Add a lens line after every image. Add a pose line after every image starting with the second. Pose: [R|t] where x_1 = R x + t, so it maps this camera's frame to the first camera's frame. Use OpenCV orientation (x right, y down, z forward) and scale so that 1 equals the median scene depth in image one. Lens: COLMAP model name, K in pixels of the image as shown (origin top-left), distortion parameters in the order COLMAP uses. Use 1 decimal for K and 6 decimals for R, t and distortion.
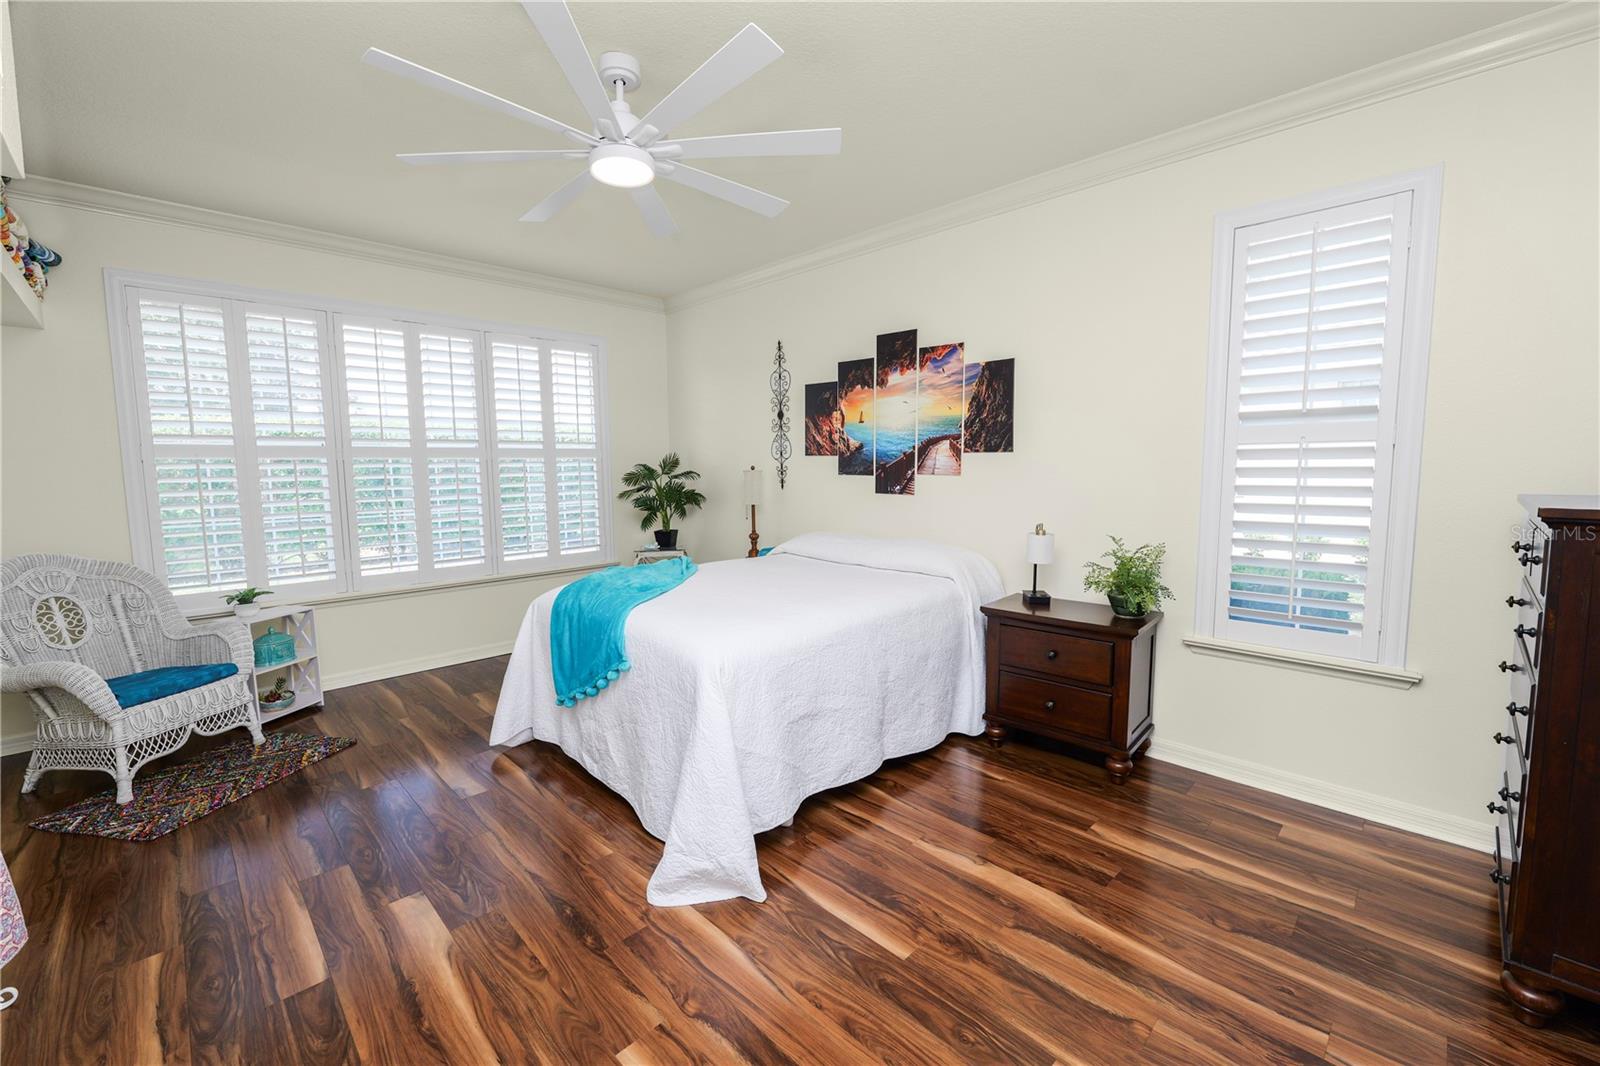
lens RADIAL K [[651.7, 0, 802.0], [0, 651.7, 530.4], [0, 0, 1]] dist [-0.013132, 0.001333]
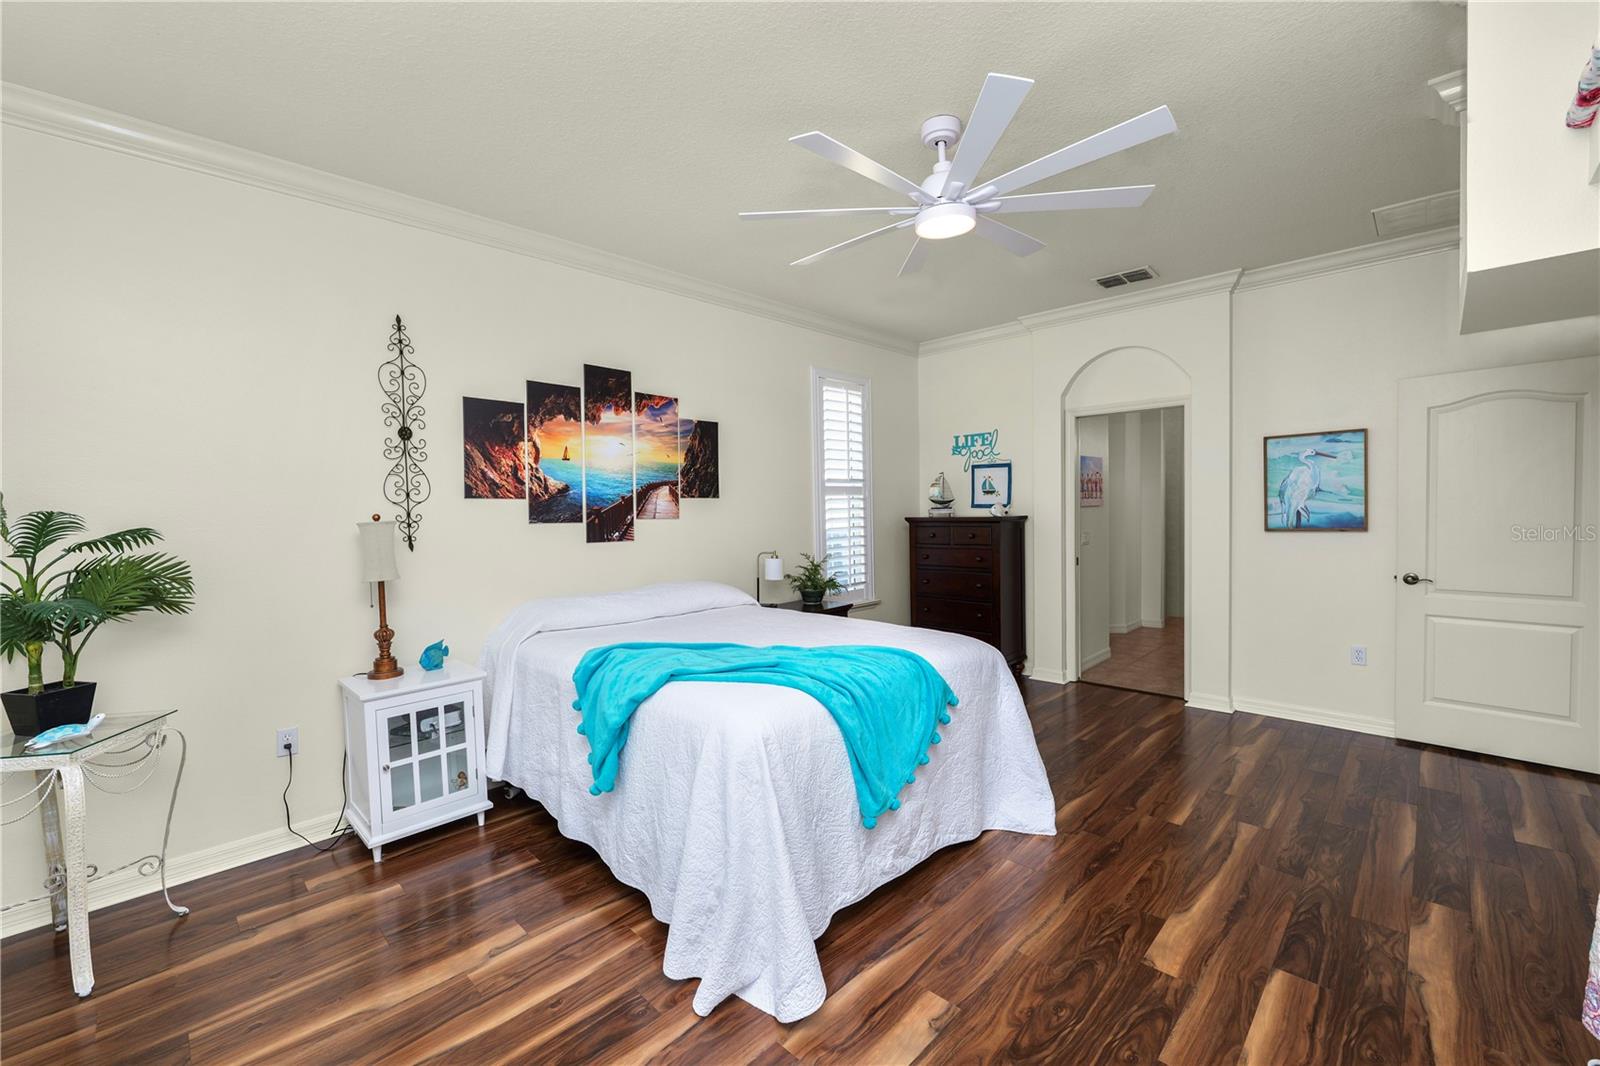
lens RADIAL K [[651.7, 0, 801.8], [0, 651.7, 533.0], [0, 0, 1]] dist [-0.013132, 0.001333]
pose [[-0.008886, -0.028104, 0.999566, -0.815138], [0.121436, 0.992176, 0.028975, -0.065395], [-0.992560, 0.121640, -0.005404, 0.779117]]
